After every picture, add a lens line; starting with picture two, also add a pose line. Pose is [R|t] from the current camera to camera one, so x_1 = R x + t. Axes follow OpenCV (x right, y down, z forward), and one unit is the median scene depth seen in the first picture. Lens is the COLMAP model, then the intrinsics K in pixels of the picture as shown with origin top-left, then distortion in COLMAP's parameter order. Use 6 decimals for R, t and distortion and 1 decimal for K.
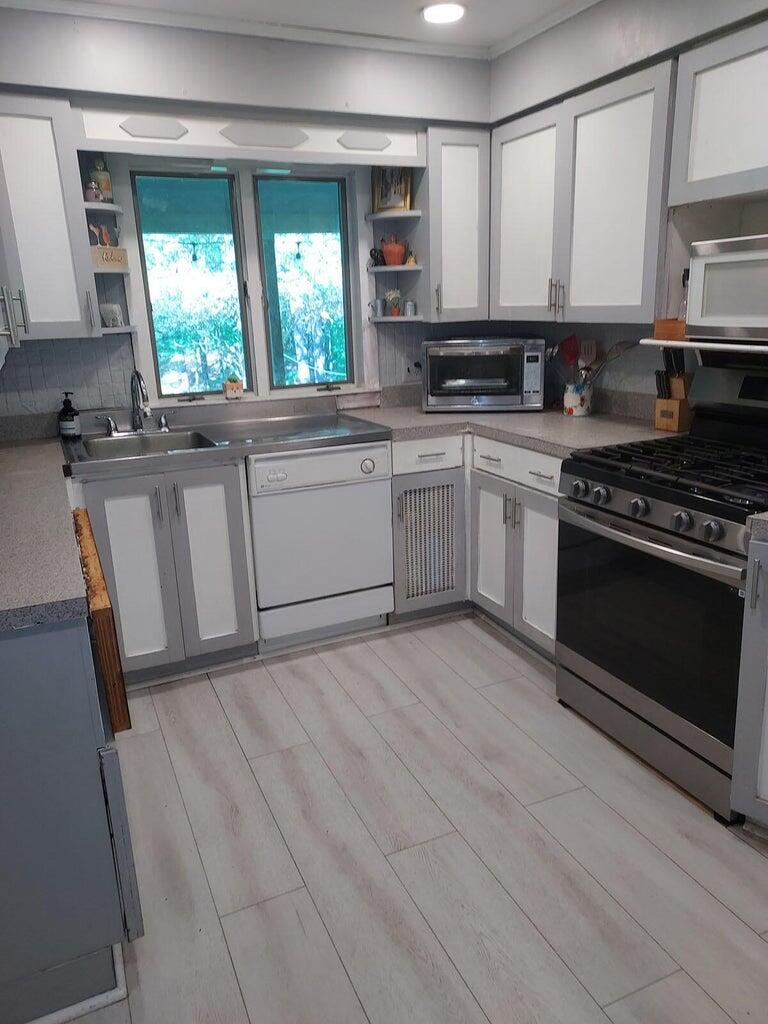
lens RADIAL K [[736.5, 0, 378.9], [0, 736.5, 513.1], [0, 0, 1]] dist [0.058353, -0.035261]
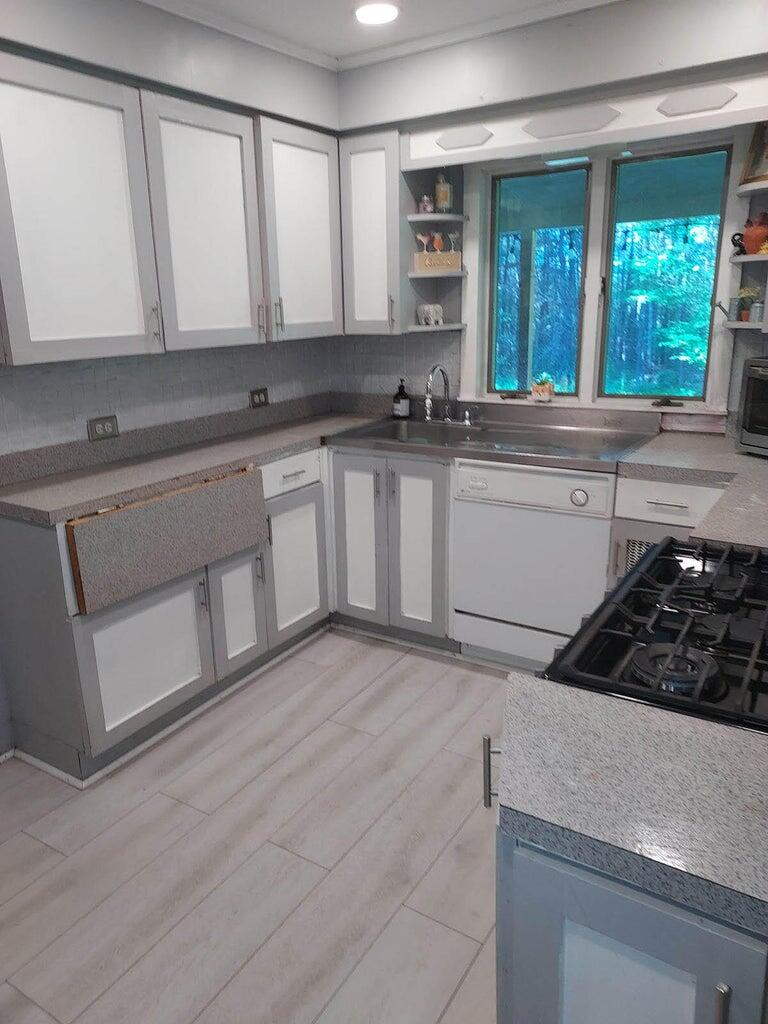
lens RADIAL K [[736.5, 0, 375.8], [0, 736.5, 514.5], [0, 0, 1]] dist [0.058353, -0.035261]
pose [[0.544317, 0.249737, -0.800844, 0.569953], [-0.224644, 0.963186, 0.147676, -0.122706], [0.808241, 0.099522, 0.580380, 0.319691]]
